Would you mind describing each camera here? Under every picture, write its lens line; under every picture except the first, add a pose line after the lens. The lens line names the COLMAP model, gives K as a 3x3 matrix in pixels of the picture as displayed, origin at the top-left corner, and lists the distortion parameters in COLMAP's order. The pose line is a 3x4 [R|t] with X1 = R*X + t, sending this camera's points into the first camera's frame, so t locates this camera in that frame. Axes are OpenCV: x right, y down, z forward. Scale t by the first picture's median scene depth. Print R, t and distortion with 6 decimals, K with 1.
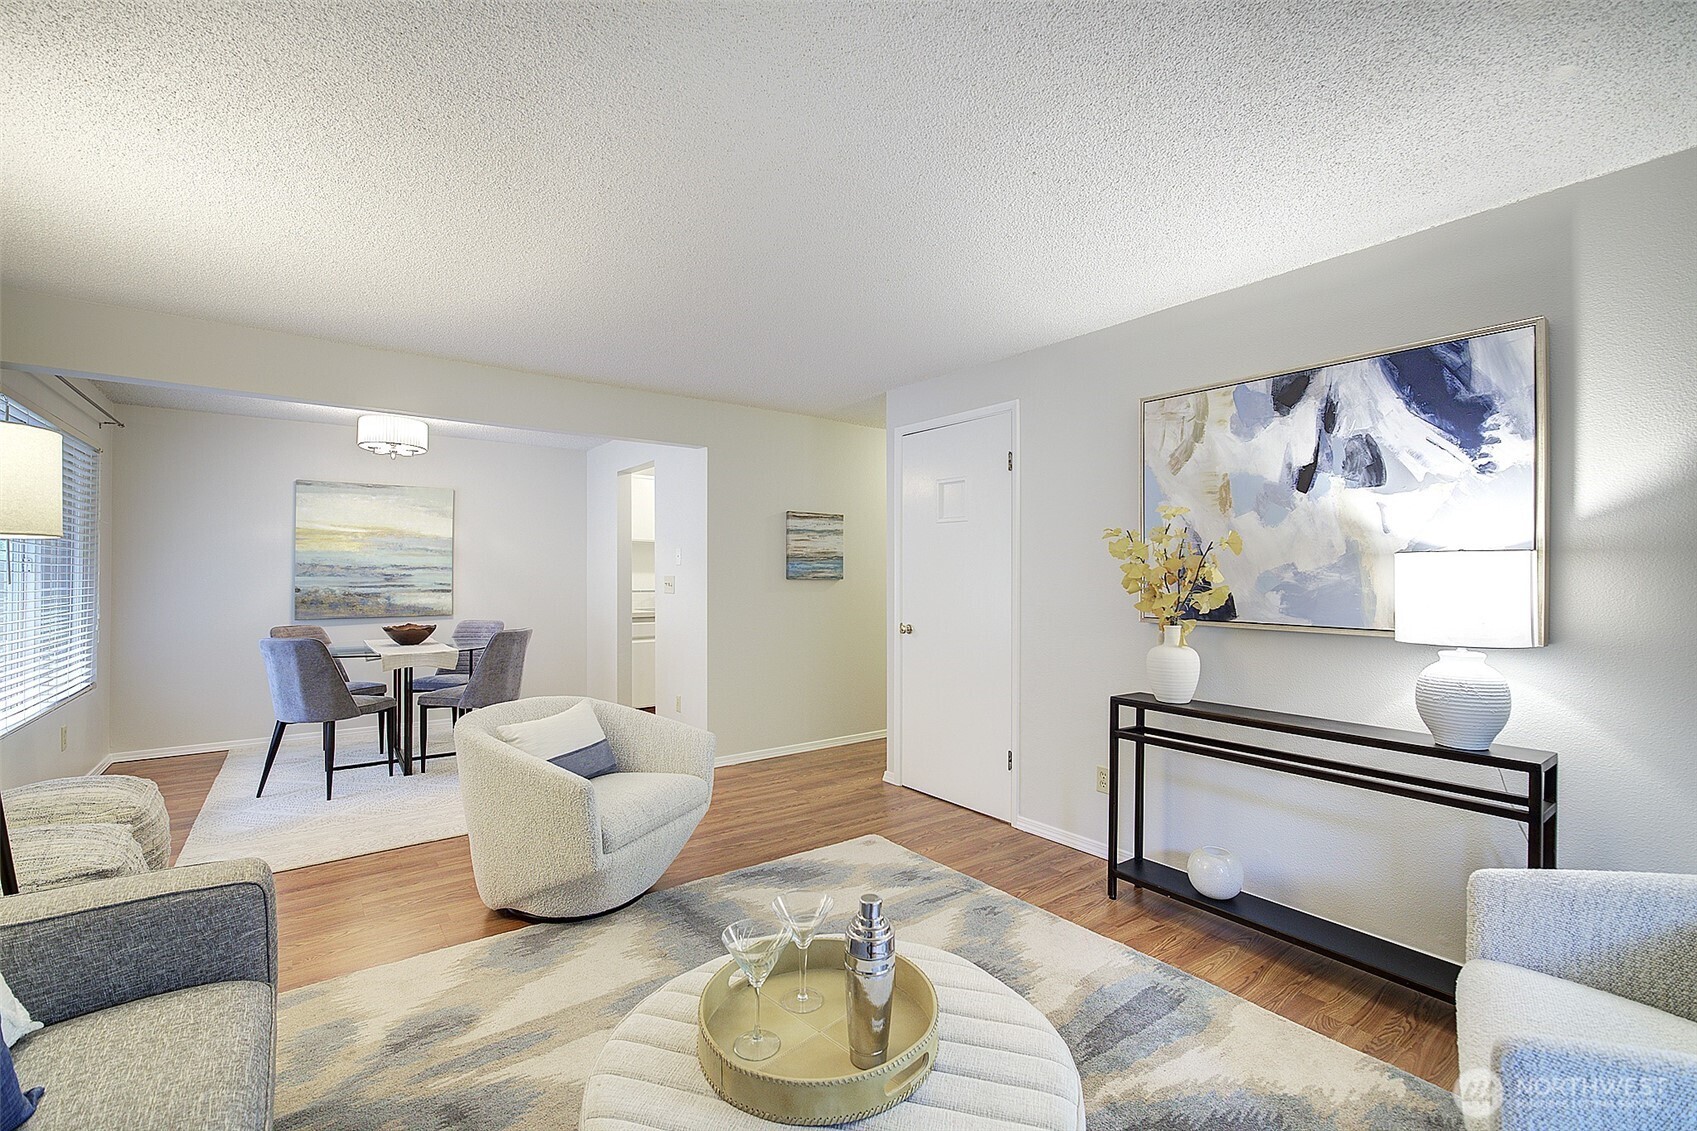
lens RADIAL K [[733.2, 0, 850.6], [0, 733.2, 569.2], [0, 0, 1]] dist [-0.015163, 0.003277]
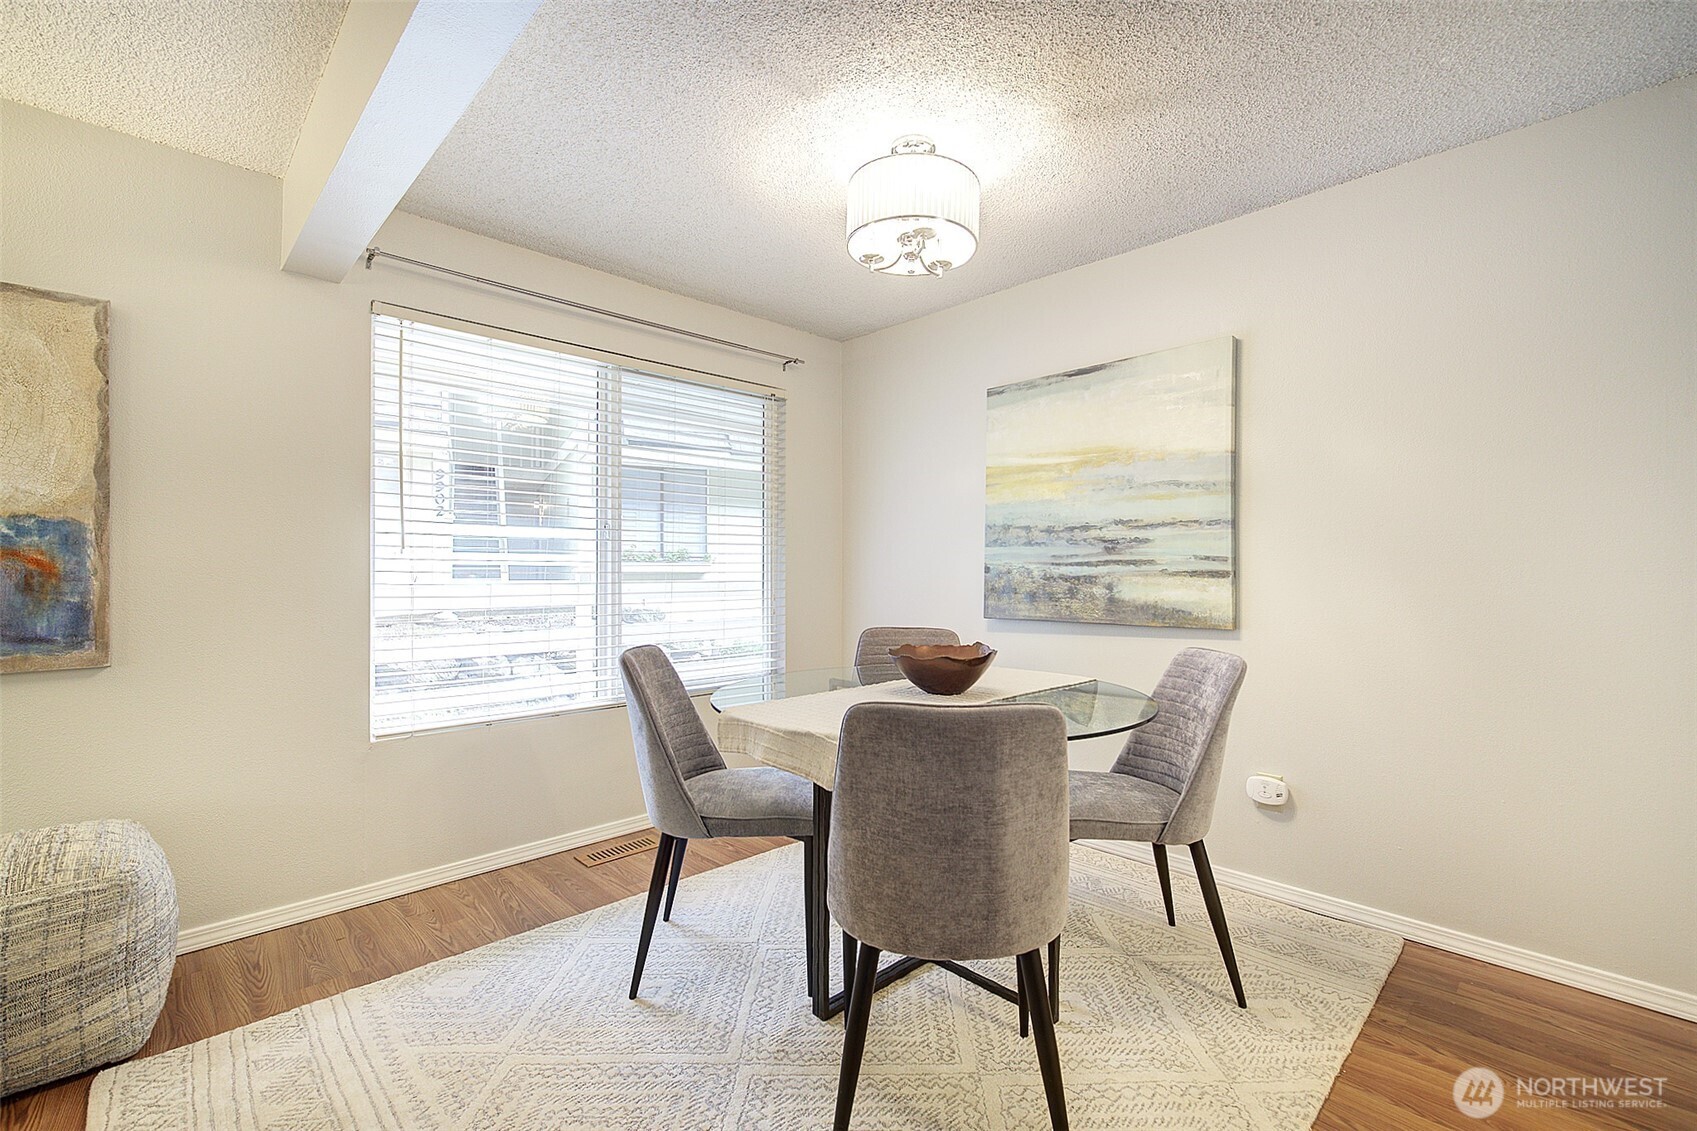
lens RADIAL K [[733.2, 0, 850.7], [0, 733.2, 569.3], [0, 0, 1]] dist [-0.015163, 0.003277]
pose [[0.132491, -0.000559, -0.991184, -0.166523], [0.006608, 0.999978, 0.000320, 0.027726], [0.991162, -0.006592, 0.132492, 0.800419]]
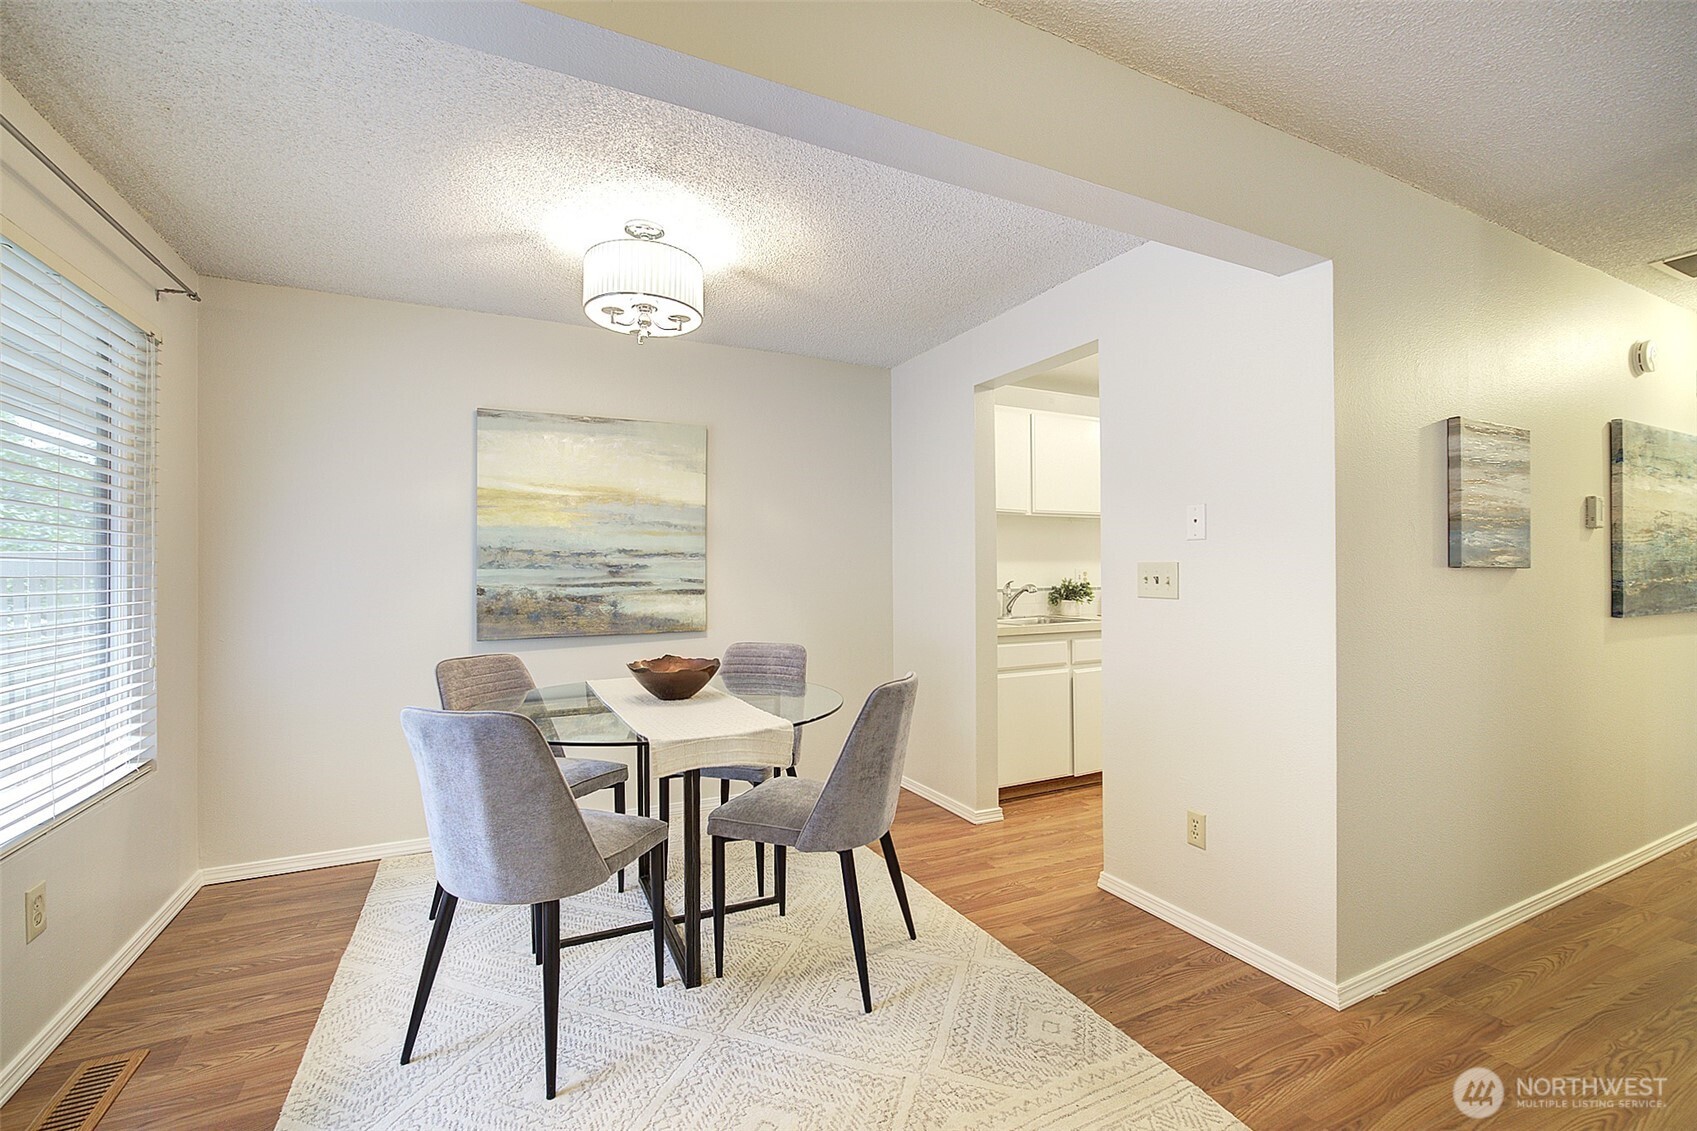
lens RADIAL K [[733.2, 0, 841.8], [0, 733.2, 572.2], [0, 0, 1]] dist [-0.015163, 0.003277]
pose [[0.981272, -0.004294, -0.192580, -0.348987], [0.005839, 0.999955, 0.007454, 0.010114], [0.192539, -0.008439, 0.981253, 0.462285]]
